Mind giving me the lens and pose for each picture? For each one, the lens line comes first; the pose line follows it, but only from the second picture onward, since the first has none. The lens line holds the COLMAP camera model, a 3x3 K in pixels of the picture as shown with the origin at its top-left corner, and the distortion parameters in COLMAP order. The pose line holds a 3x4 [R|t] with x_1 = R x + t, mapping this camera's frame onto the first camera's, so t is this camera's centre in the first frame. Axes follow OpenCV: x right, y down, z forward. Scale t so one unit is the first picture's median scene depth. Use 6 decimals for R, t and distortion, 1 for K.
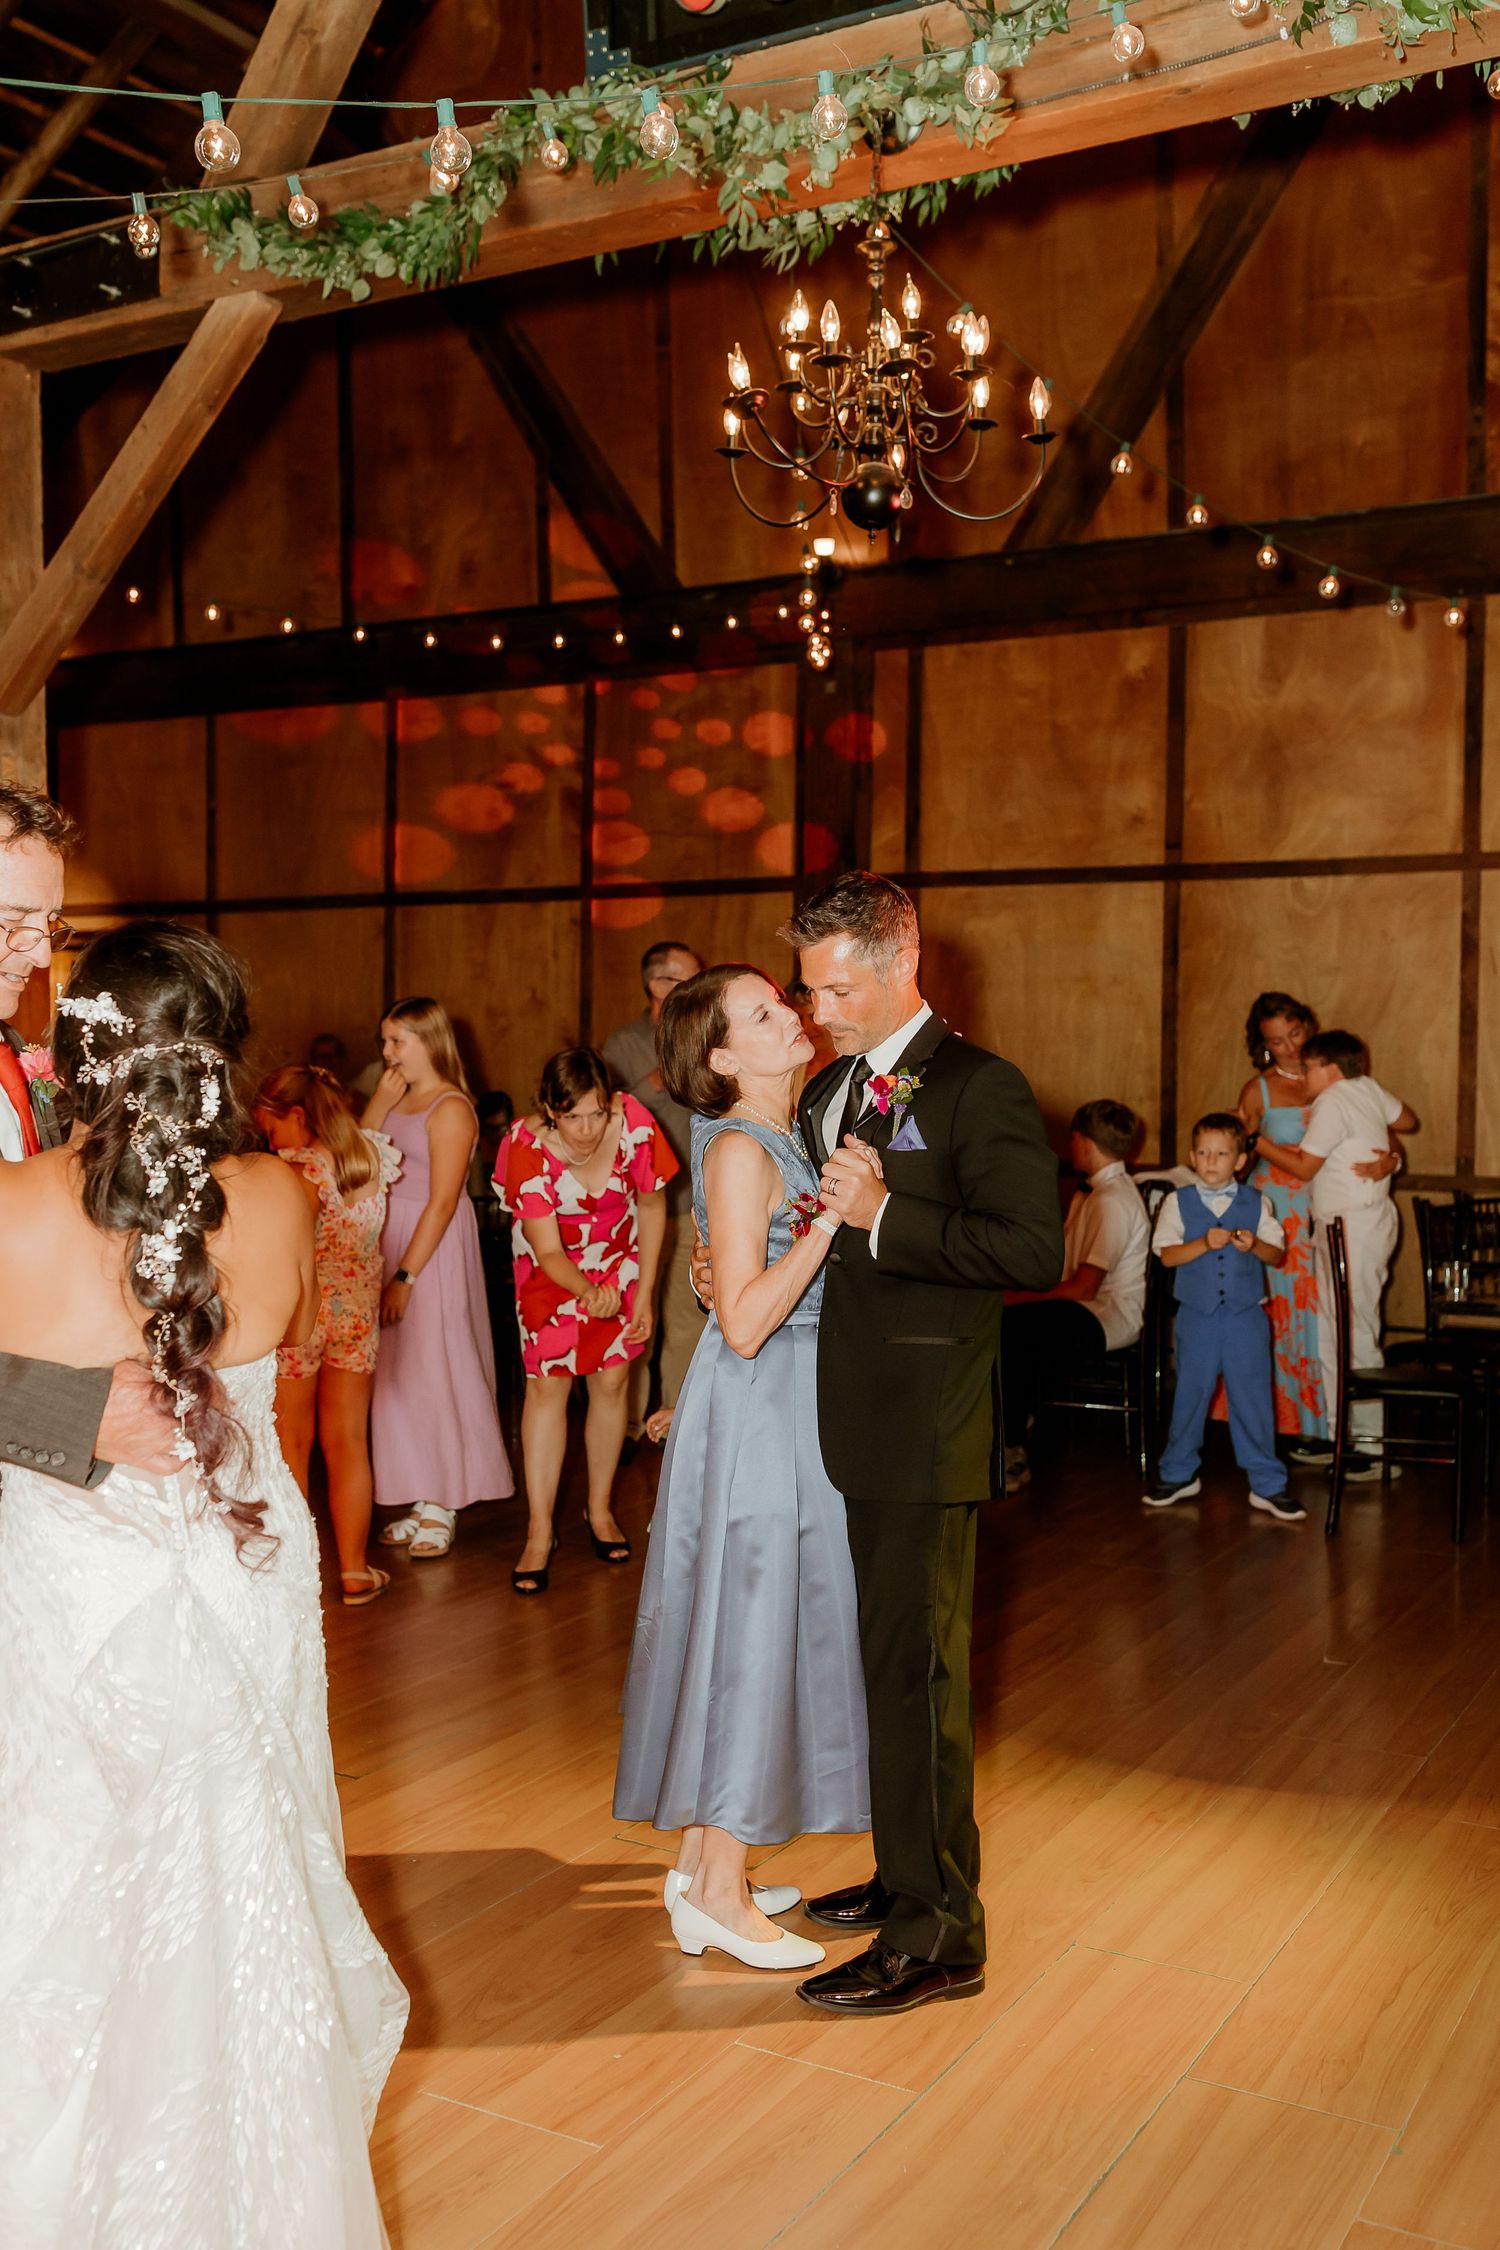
lens RADIAL K [[2146.5, 0, 753.4], [0, 2146.5, 1139.7], [0, 0, 1]] dist [0.013832, 0.000000]
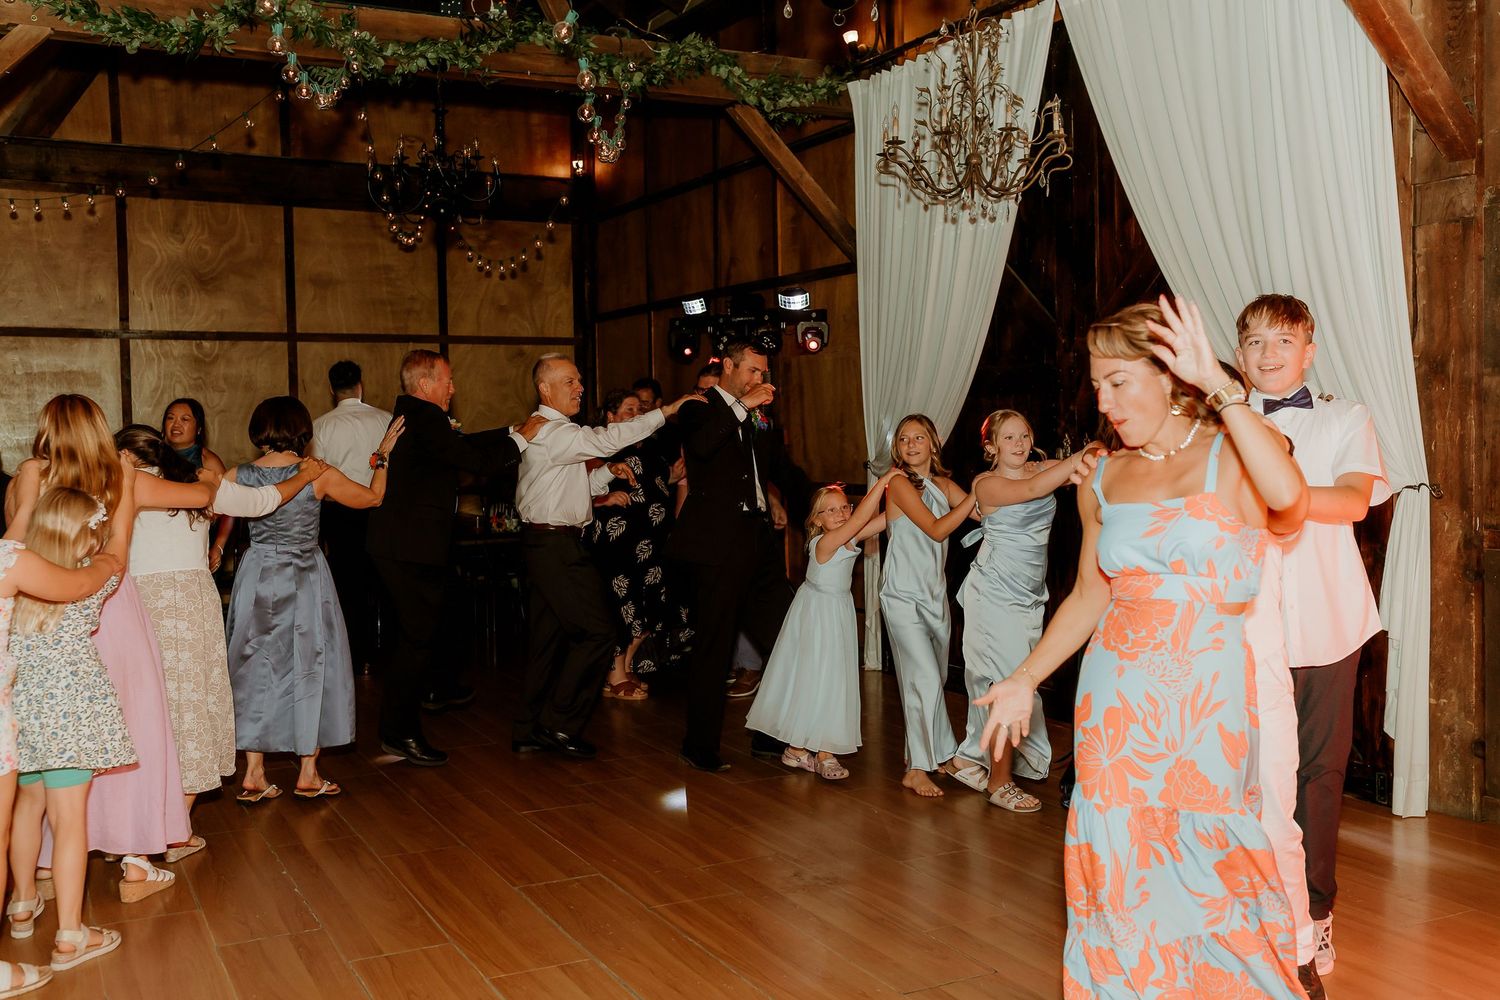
lens RADIAL K [[1431.0, 0, 746.1], [0, 1431.0, 500.8], [0, 0, 1]] dist [0.013832, 0.000000]
pose [[0.545175, -0.059092, 0.836237, -0.531059], [0.048870, 0.998056, 0.038667, -0.006371], [-0.836897, 0.019786, 0.547003, -0.087166]]
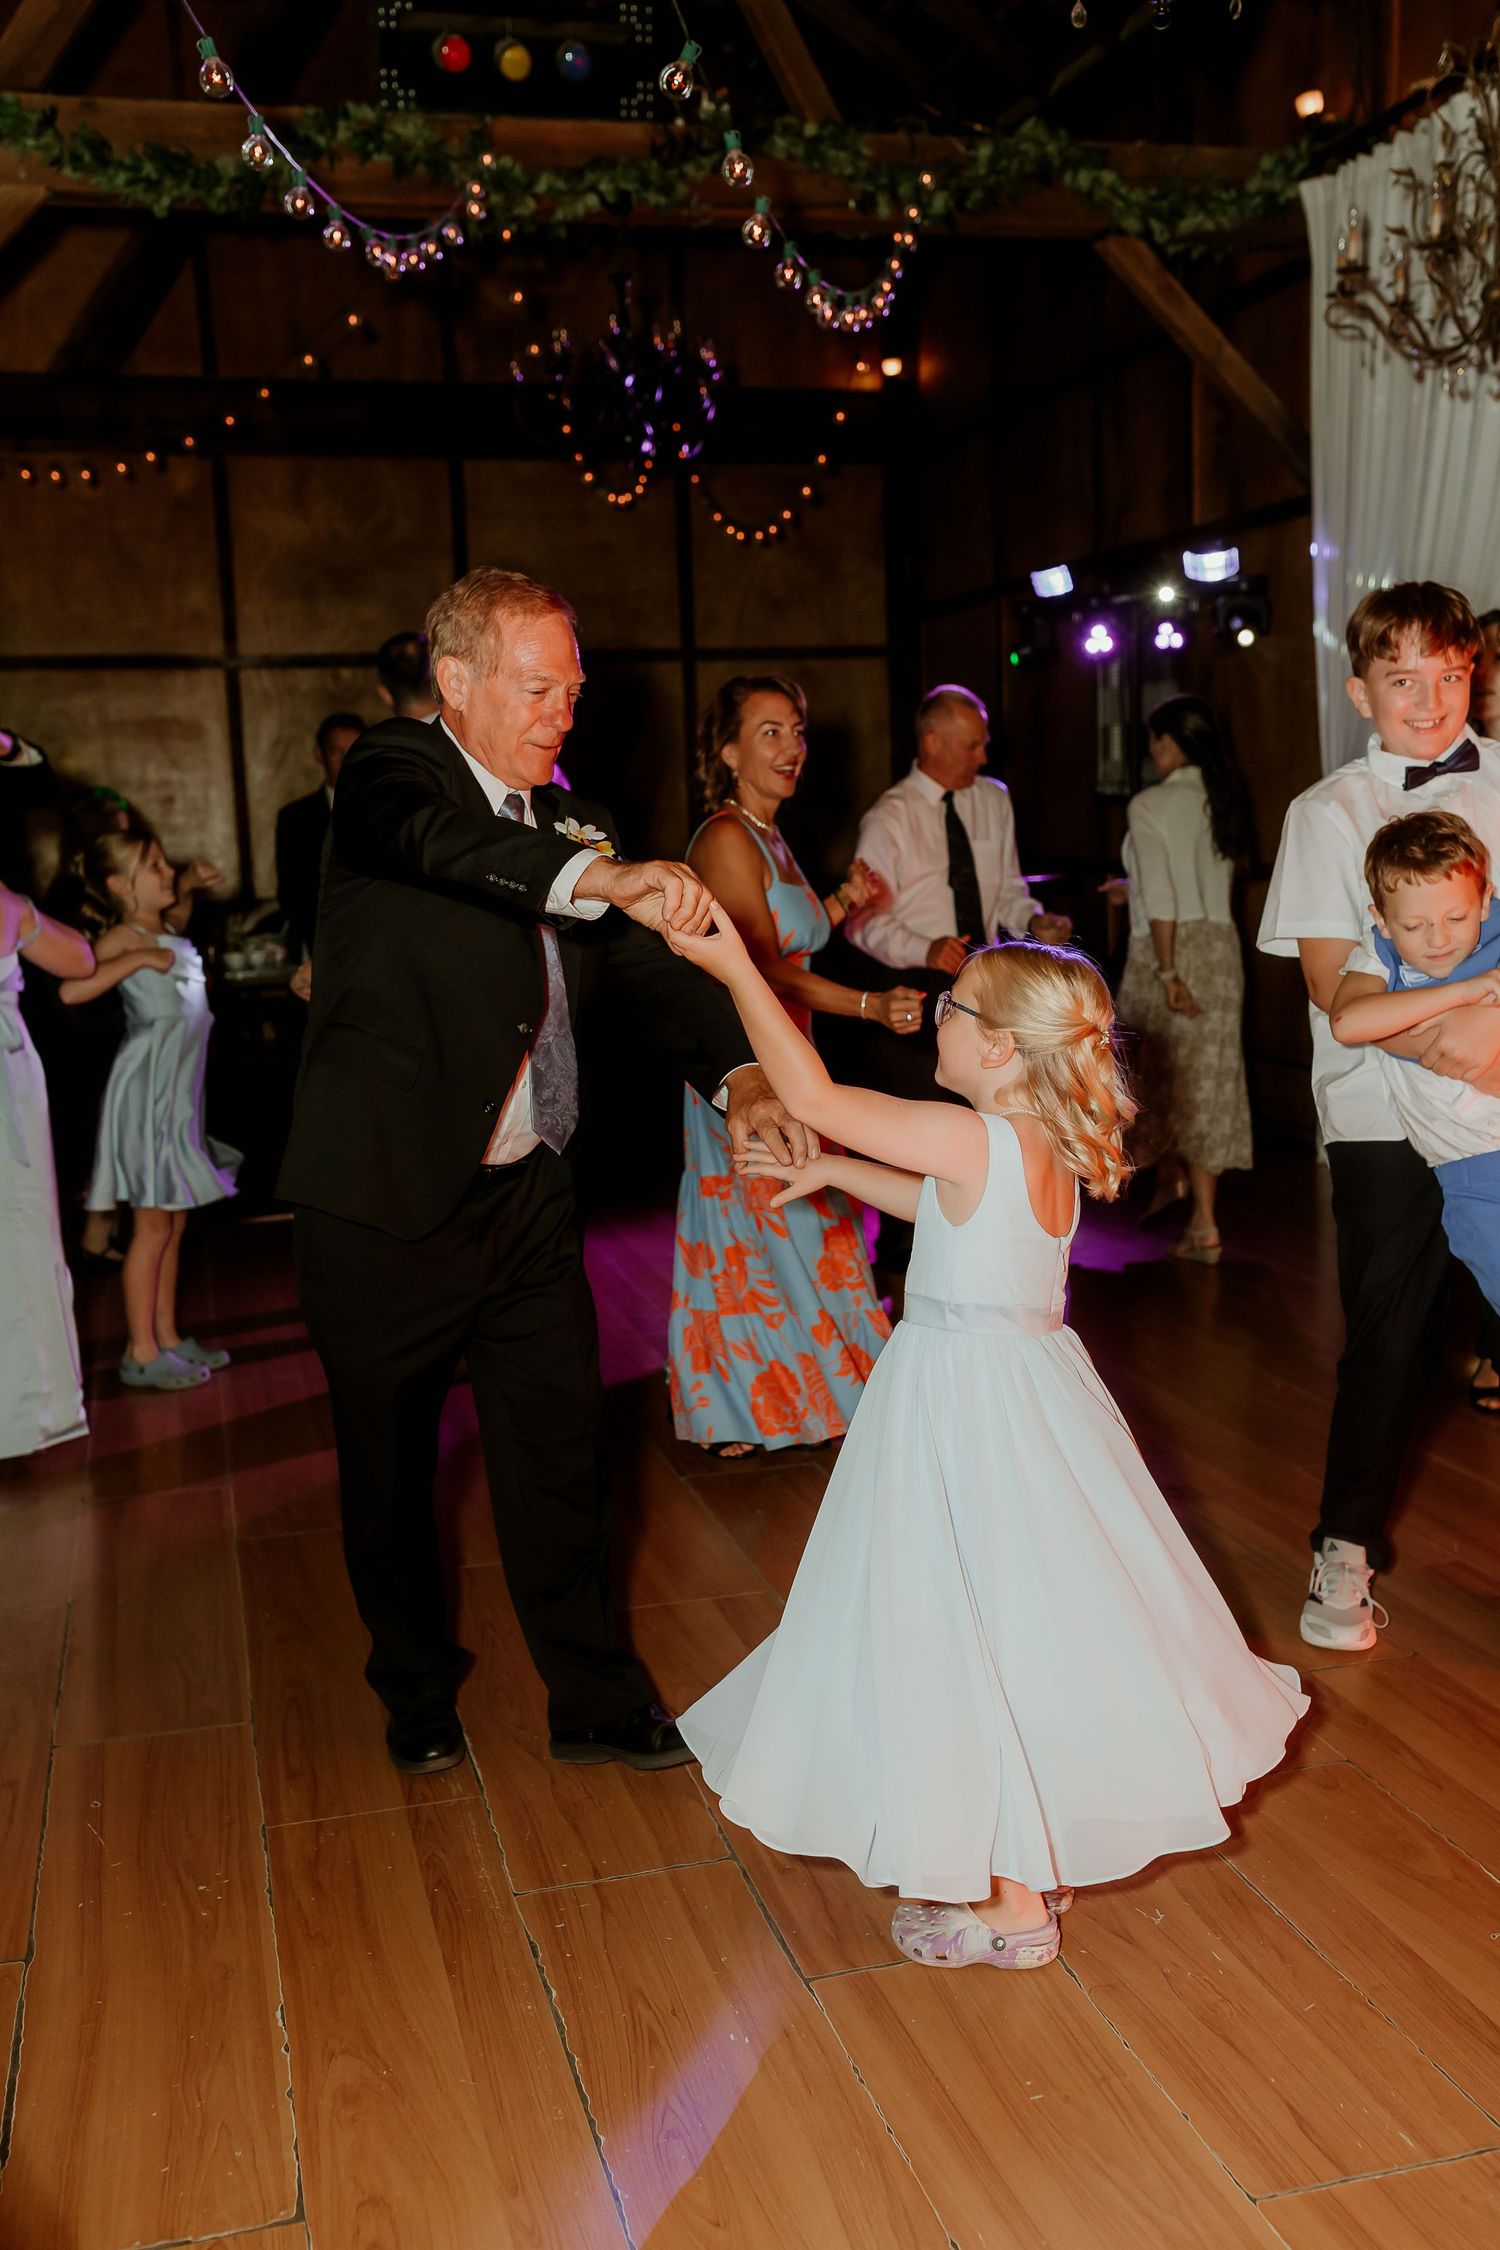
lens RADIAL K [[2146.5, 0, 749.2], [0, 2146.5, 1124.6], [0, 0, 1]] dist [0.013832, 0.000000]
pose [[0.710363, -0.135014, 0.690764, -0.481288], [0.066146, 0.989891, 0.125458, 0.003666], [-0.700720, -0.043430, 0.712113, -0.099109]]
